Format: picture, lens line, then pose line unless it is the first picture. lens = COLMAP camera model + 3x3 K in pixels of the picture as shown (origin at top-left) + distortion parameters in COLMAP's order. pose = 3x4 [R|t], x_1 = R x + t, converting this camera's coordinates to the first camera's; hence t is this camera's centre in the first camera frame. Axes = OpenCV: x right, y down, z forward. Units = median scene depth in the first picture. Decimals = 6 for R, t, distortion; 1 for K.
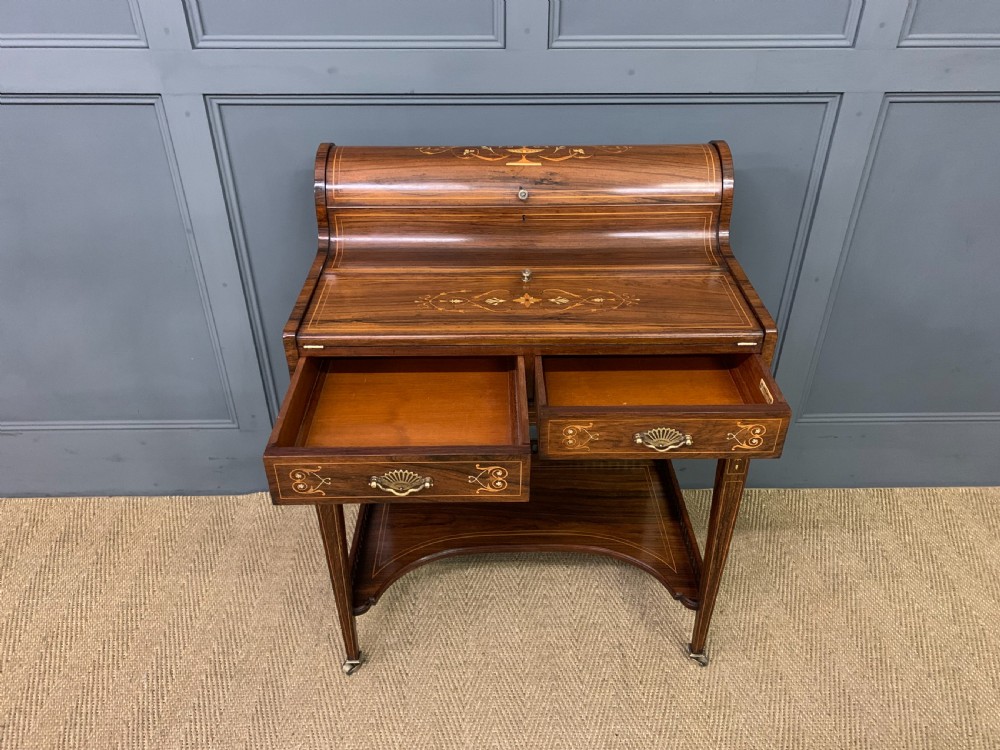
lens RADIAL K [[769.1, 0, 504.3], [0, 769.1, 368.6], [0, 0, 1]] dist [0.023663, -0.013284]
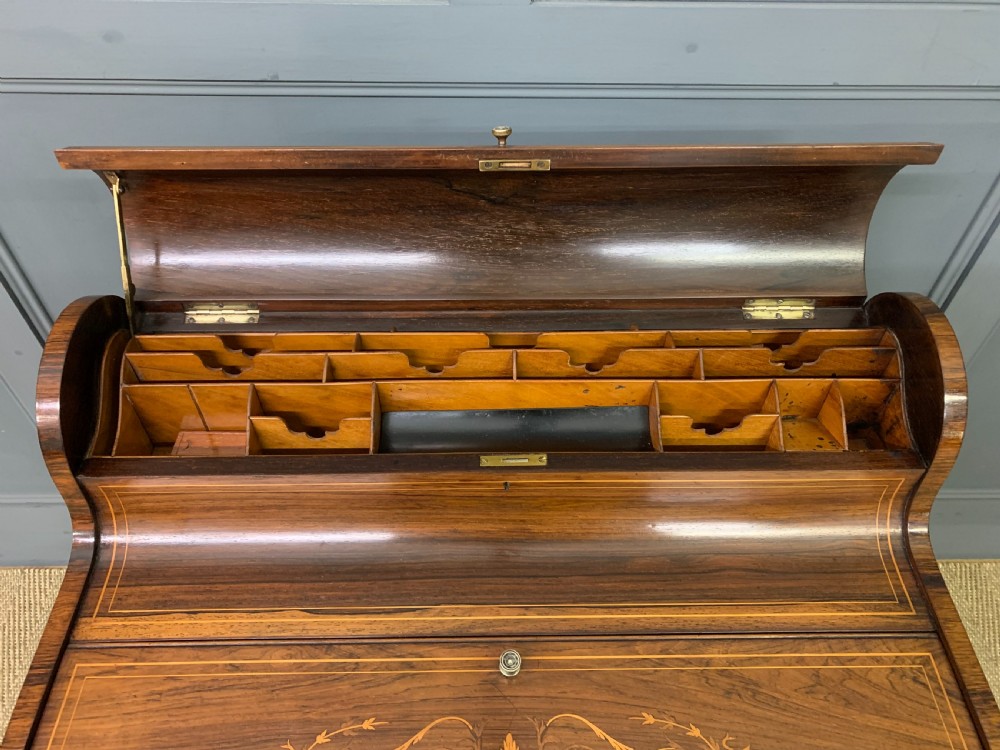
lens RADIAL K [[769.1, 0, 505.4], [0, 769.1, 368.6], [0, 0, 1]] dist [0.023663, -0.013284]
pose [[0.999875, 0.005559, 0.014824, 0.015708], [-0.009059, 0.968783, 0.247745, -0.347720], [-0.012984, -0.247849, 0.968712, 0.509662]]
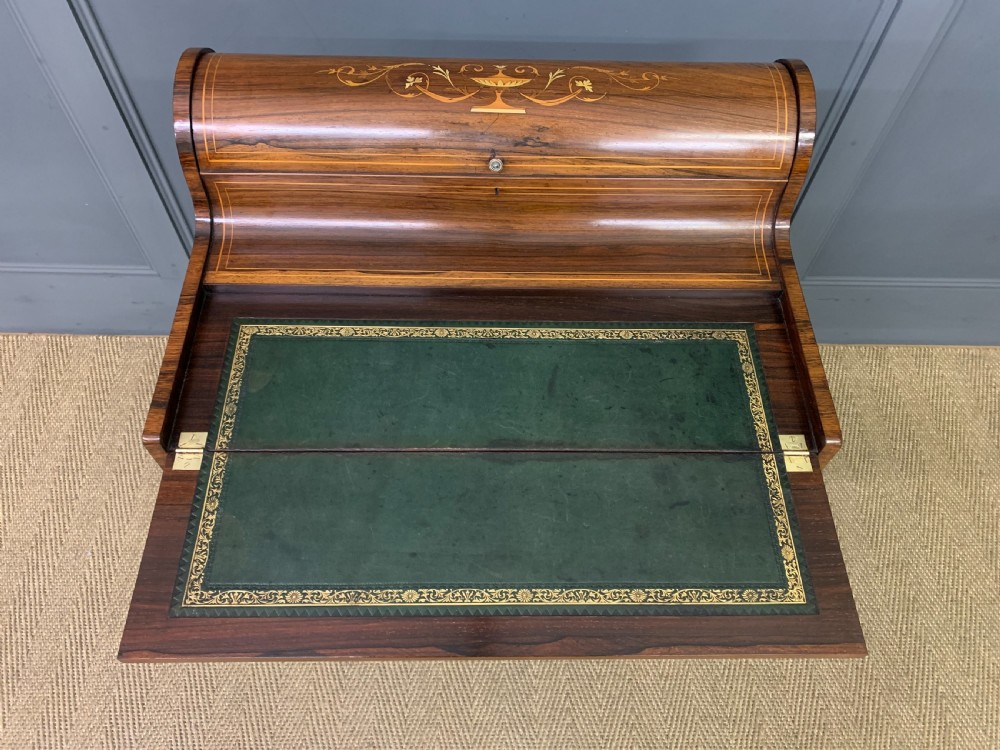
lens RADIAL K [[769.1, 0, 507.0], [0, 769.1, 375.4], [0, 0, 1]] dist [0.023663, -0.013284]
pose [[0.999523, 0.019520, 0.023930, 0.019363], [-0.027550, 0.913728, 0.405392, -0.292830], [-0.013953, -0.405858, 0.913830, 0.283265]]
